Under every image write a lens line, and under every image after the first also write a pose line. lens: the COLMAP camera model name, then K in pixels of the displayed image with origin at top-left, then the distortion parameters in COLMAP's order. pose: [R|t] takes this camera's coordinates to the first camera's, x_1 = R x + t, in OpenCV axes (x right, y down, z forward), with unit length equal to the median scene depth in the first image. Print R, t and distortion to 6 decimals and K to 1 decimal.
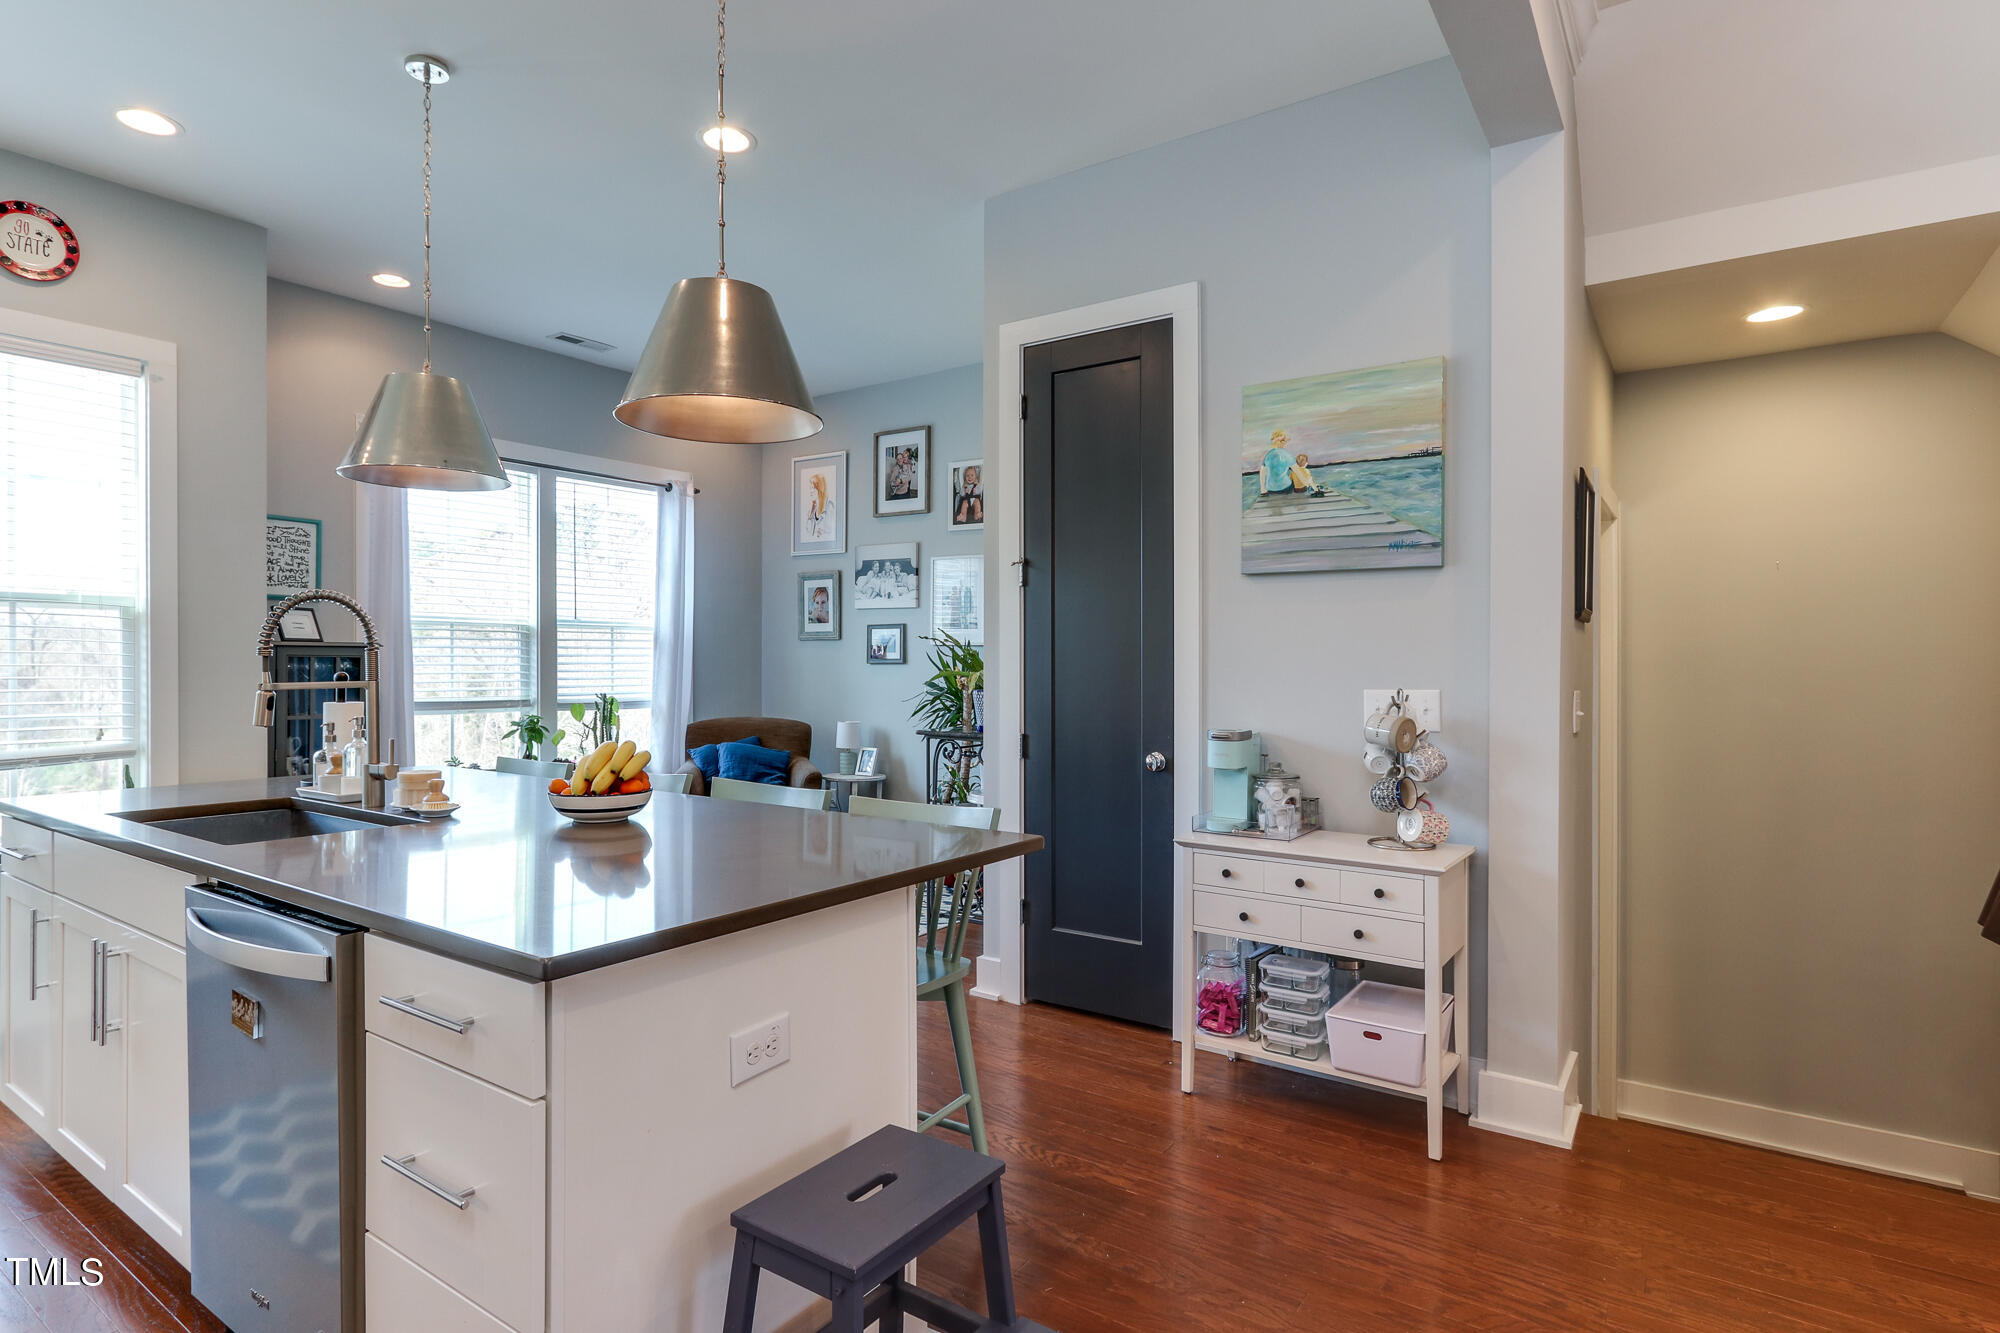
lens RADIAL K [[1021.2, 0, 965.0], [0, 1021.2, 666.3], [0, 0, 1]] dist [-0.002951, 0.000567]
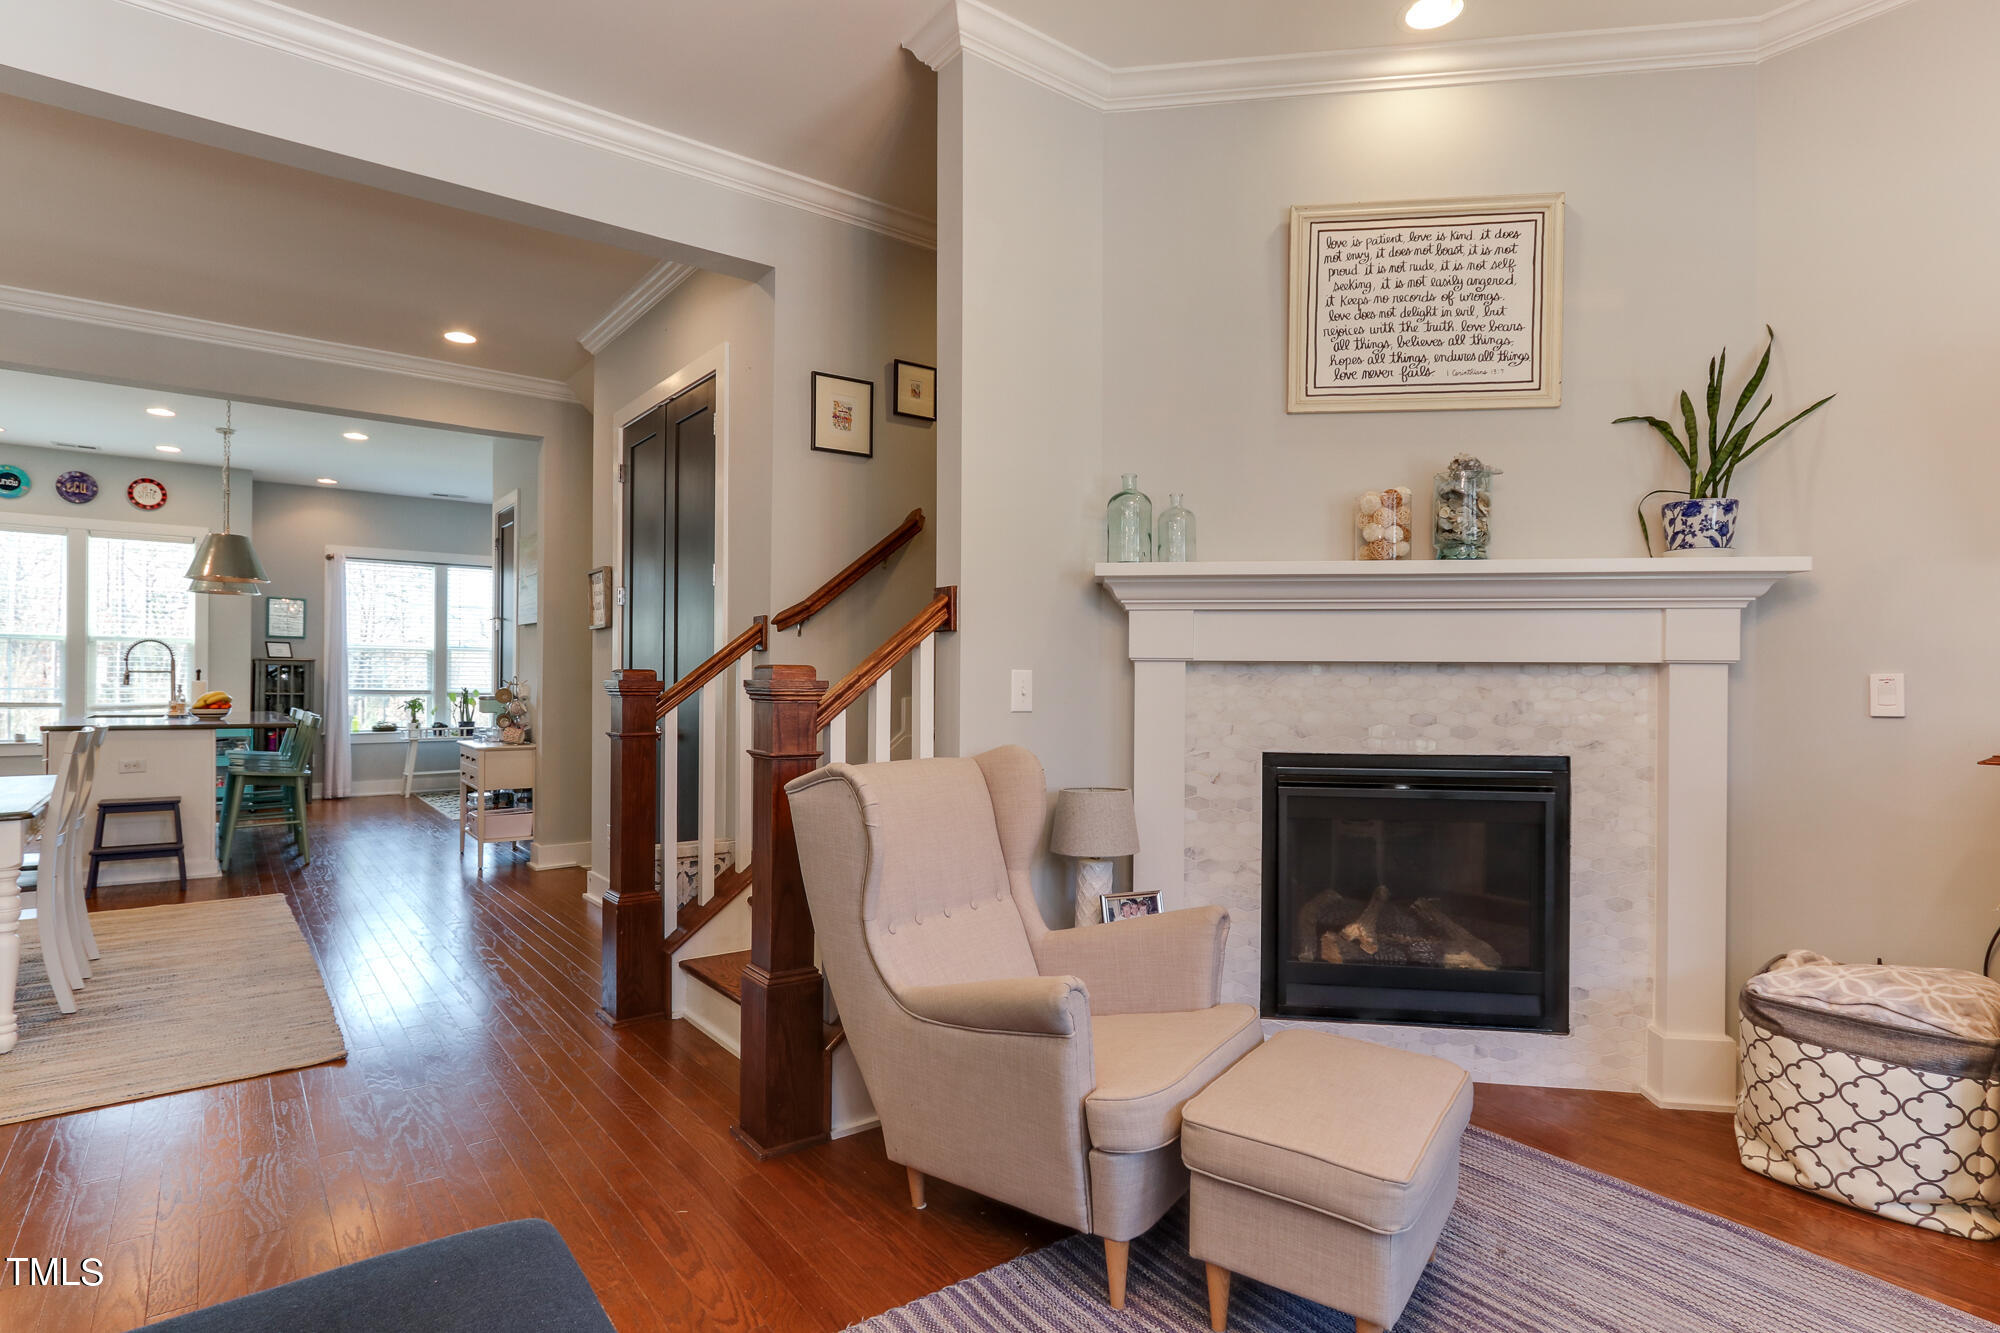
lens RADIAL K [[1021.2, 0, 957.3], [0, 1021.2, 679.6], [0, 0, 1]] dist [-0.002951, 0.000567]
pose [[0.946793, 0.003485, -0.321825, 1.278976], [-0.006116, 0.999956, -0.007166, 0.025364], [0.321786, 0.008753, 0.946772, -0.513370]]
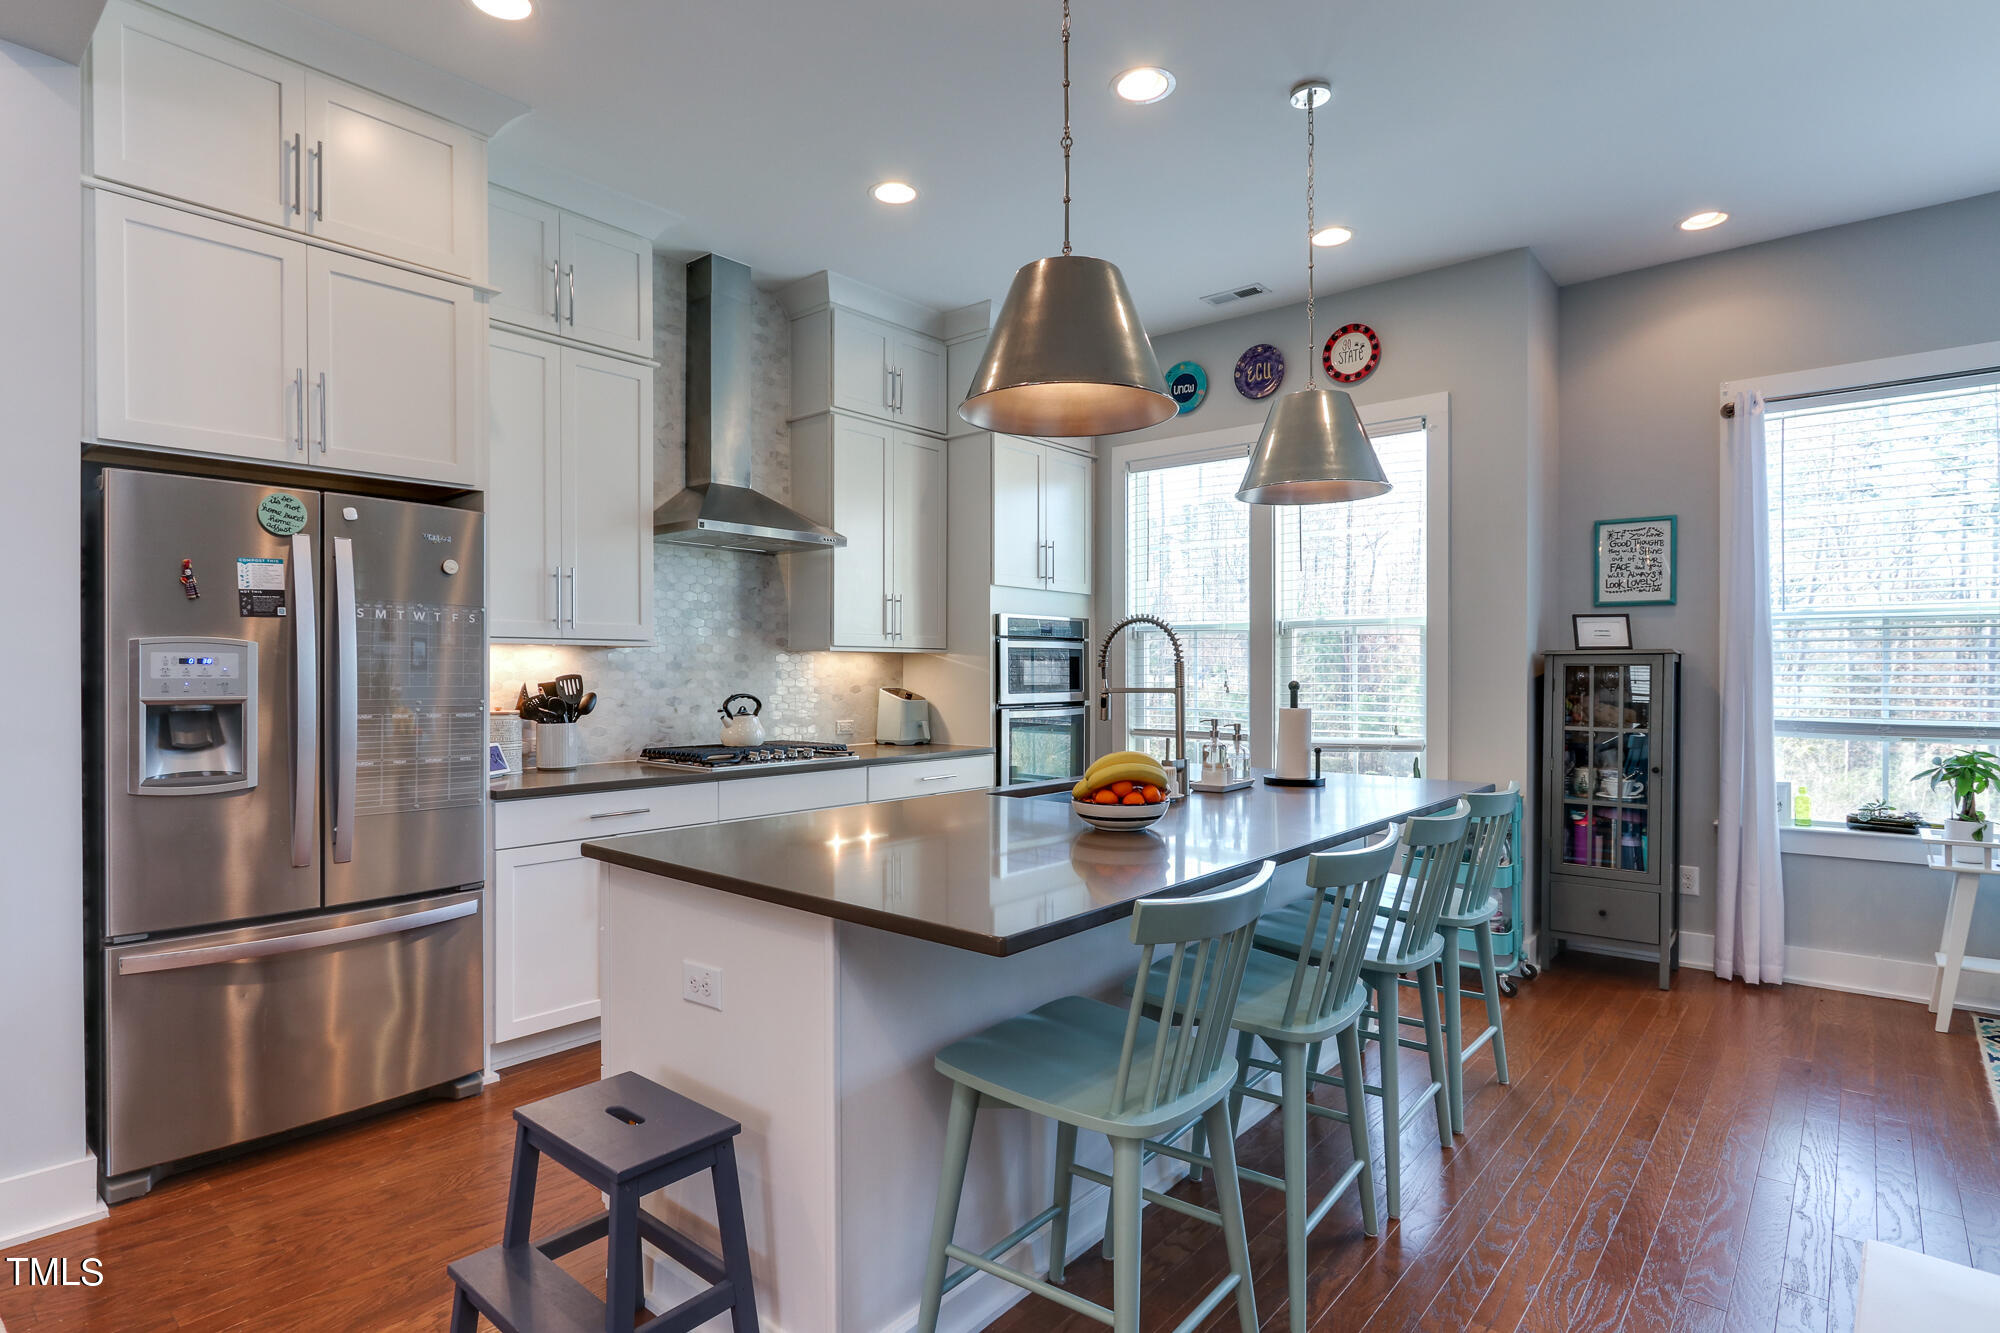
lens RADIAL K [[1023.7, 0, 990.9], [0, 1023.7, 678.0], [0, 0, 1]] dist [-0.011943, 0.004494]
pose [[-0.094548, 0.004509, -0.995510, 0.334917], [-0.003191, 0.999983, 0.004833, -0.000711], [0.995515, 0.003634, -0.094532, 0.493752]]
